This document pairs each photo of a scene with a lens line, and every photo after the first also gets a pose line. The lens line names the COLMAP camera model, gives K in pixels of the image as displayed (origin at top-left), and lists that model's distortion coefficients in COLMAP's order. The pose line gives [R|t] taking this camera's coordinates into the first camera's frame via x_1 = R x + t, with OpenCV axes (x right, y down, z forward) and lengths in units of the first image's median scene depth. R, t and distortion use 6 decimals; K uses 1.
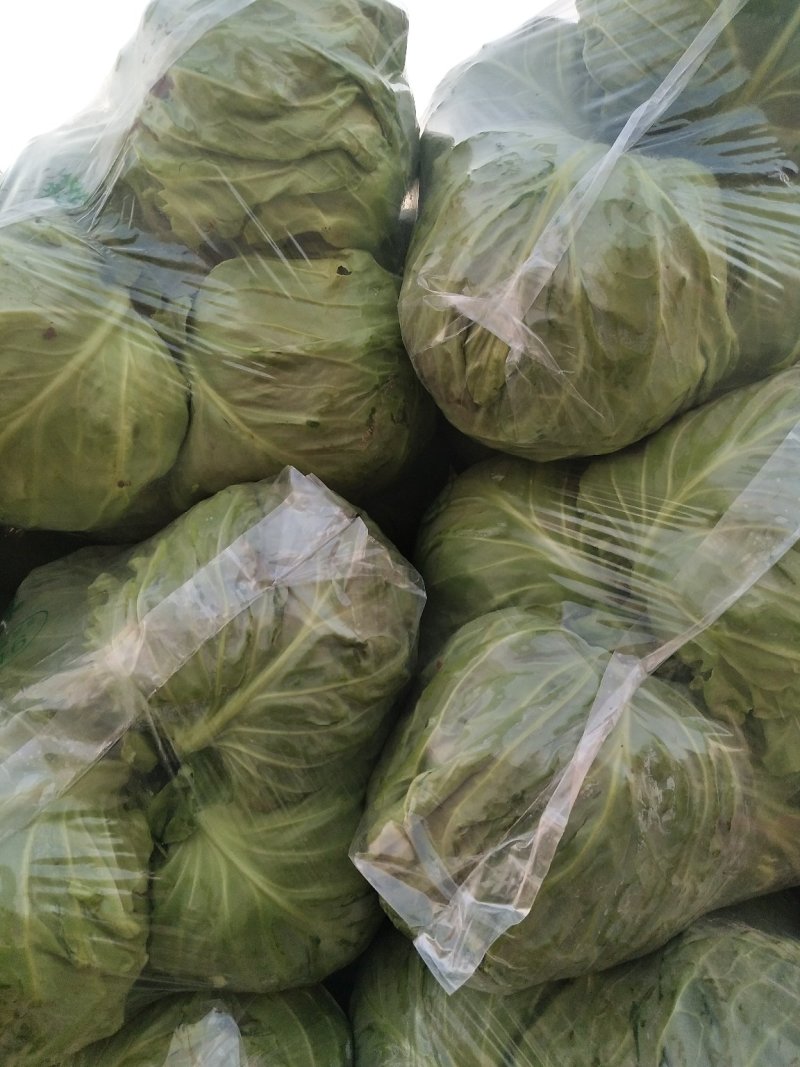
lens RADIAL K [[807.3, 0, 400.0], [0, 807.3, 533.5], [0, 0, 1]] dist [0.086093, -0.138923]
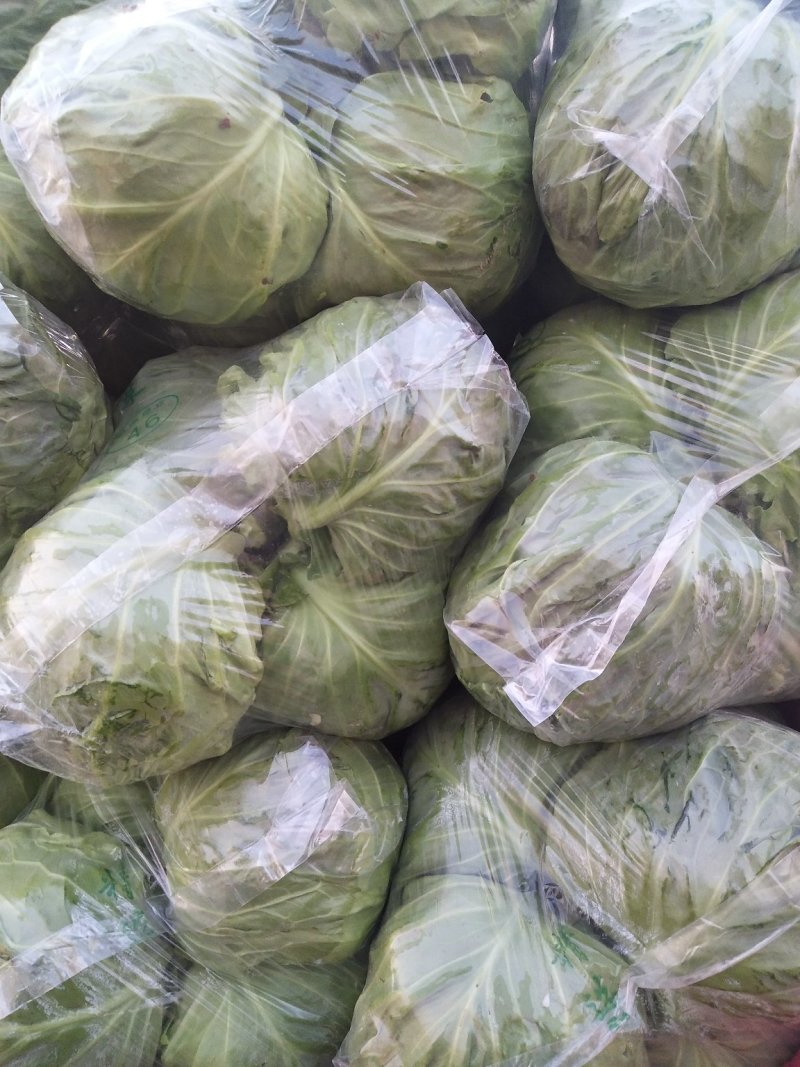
lens RADIAL K [[807.3, 0, 400.0], [0, 807.3, 533.5], [0, 0, 1]] dist [0.086093, -0.138923]
pose [[0.993606, 0.103070, 0.046087, -0.193319], [-0.108790, 0.983199, 0.146577, 0.099164], [-0.030205, -0.150653, 0.988125, -0.142508]]
